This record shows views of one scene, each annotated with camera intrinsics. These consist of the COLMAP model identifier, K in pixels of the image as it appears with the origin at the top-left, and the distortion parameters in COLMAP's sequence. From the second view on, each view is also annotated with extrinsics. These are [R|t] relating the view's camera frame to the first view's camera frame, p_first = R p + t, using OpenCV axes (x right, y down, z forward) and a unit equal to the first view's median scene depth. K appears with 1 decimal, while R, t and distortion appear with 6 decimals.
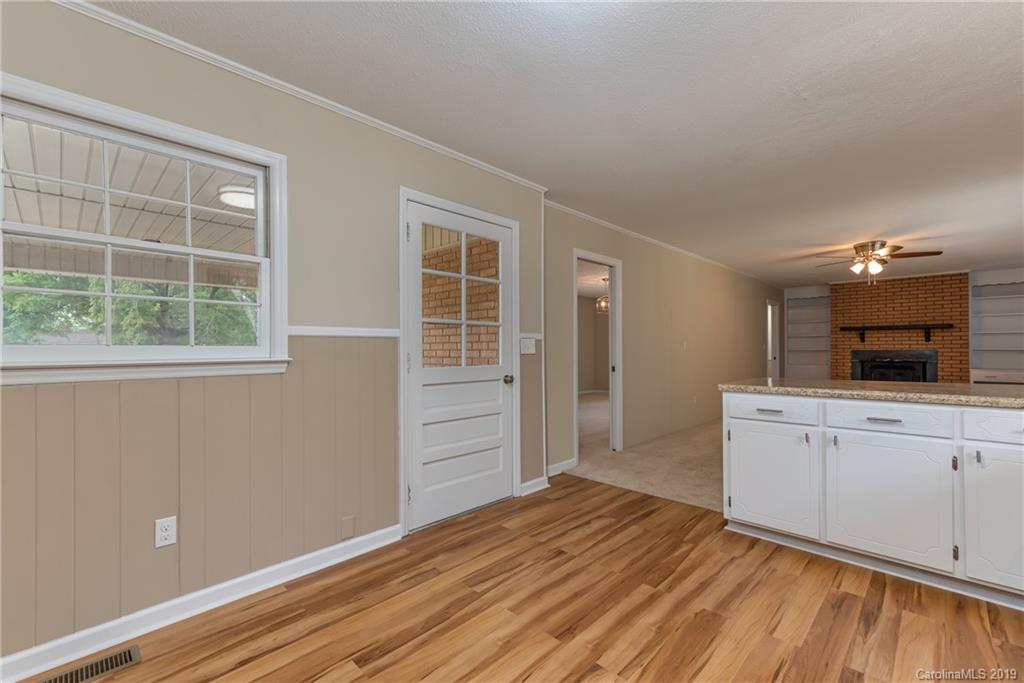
lens RADIAL K [[457.2, 0, 485.3], [0, 457.2, 348.6], [0, 0, 1]] dist [-0.000666, -0.000498]
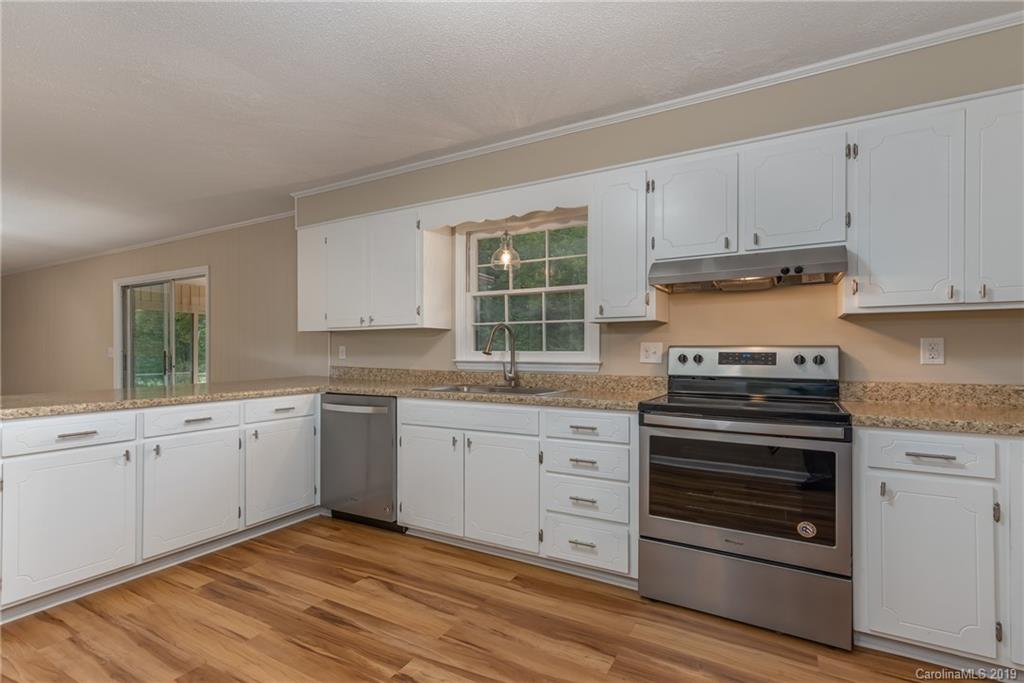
lens RADIAL K [[457.1, 0, 506.1], [0, 457.1, 350.7], [0, 0, 1]] dist [0.004098, 0.000270]
pose [[-0.285731, 0.009458, 0.958263, -0.358321], [0.001904, 0.999955, -0.009302, -0.000939], [-0.958308, -0.000833, -0.285736, 0.515931]]
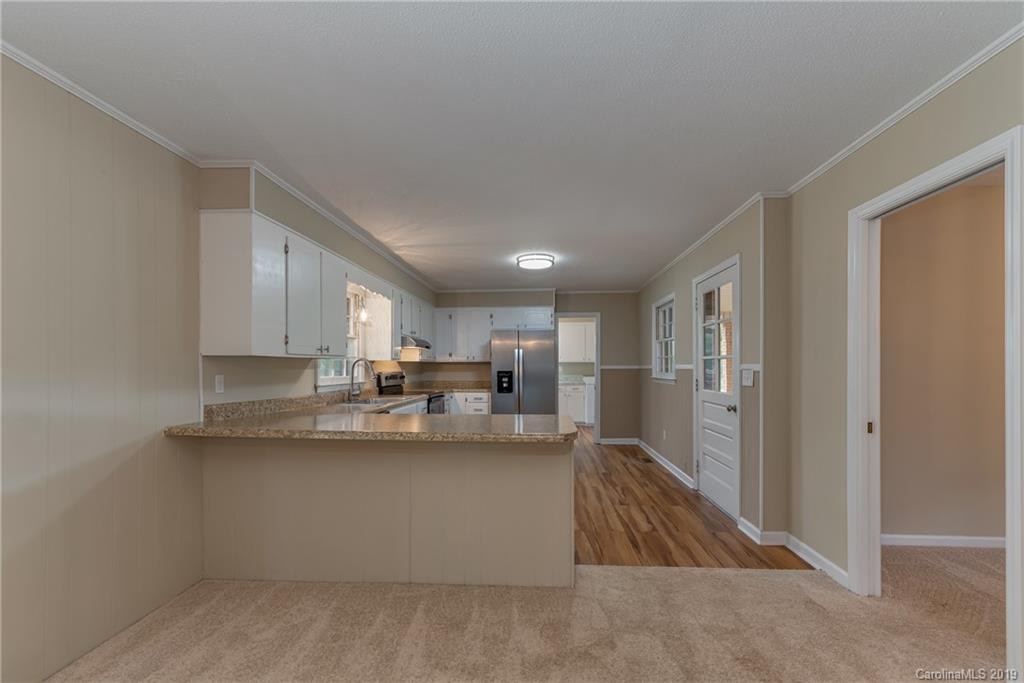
lens RADIAL K [[431.6, 0, 539.6], [0, 431.6, 367.4], [0, 0, 1]] dist [0.024148, 0.000407]
pose [[-0.705225, 0.008456, -0.708933, 1.365599], [0.006338, 0.999964, 0.005623, -0.045589], [0.708955, -0.000528, -0.705253, 1.758796]]
